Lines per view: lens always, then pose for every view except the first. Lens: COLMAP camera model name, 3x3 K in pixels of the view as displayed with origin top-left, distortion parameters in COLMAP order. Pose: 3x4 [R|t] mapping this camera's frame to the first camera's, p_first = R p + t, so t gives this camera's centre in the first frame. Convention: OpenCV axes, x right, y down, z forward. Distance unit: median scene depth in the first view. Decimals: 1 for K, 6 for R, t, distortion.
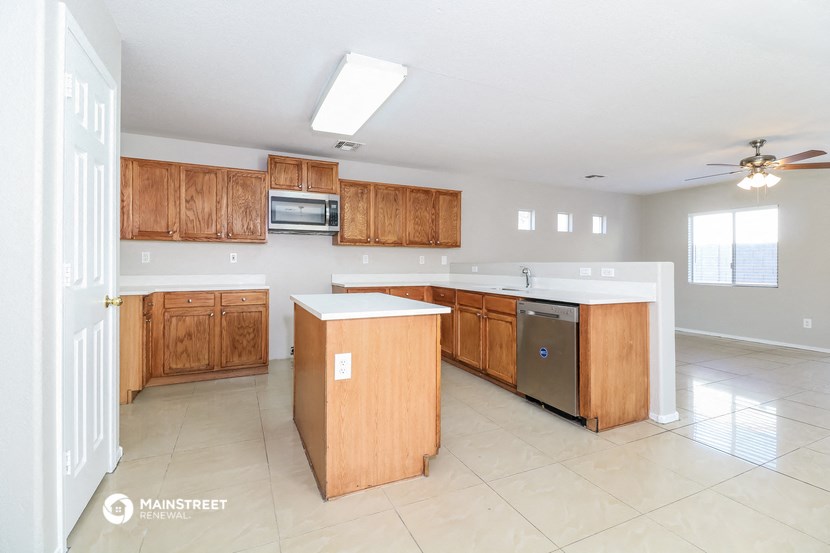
lens RADIAL K [[395.9, 0, 416.7], [0, 395.9, 270.2], [0, 0, 1]] dist [0.000894, -0.001403]
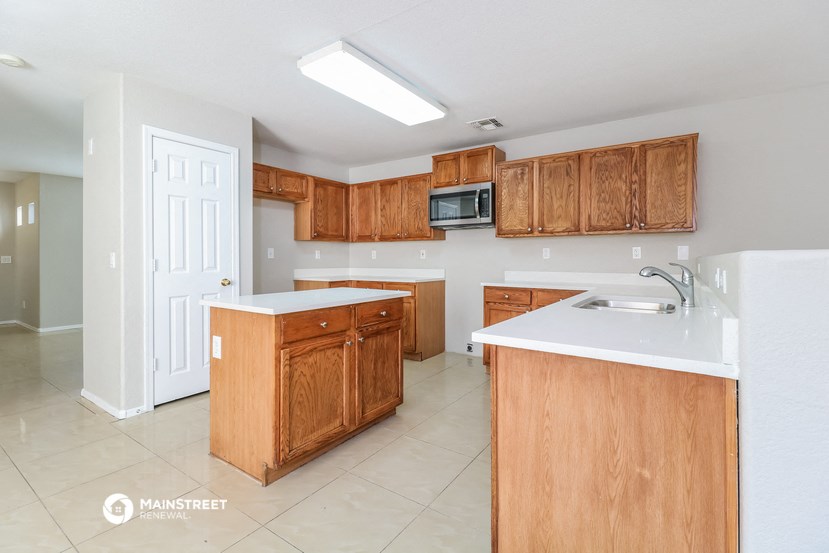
lens RADIAL K [[395.4, 0, 414.7], [0, 395.4, 268.4], [0, 0, 1]] dist [0.000894, -0.001403]
pose [[0.487921, 0.017313, -0.872716, 0.508298], [-0.010061, 0.999848, 0.014211, -0.006627], [0.872830, 0.001847, 0.488021, 0.428530]]
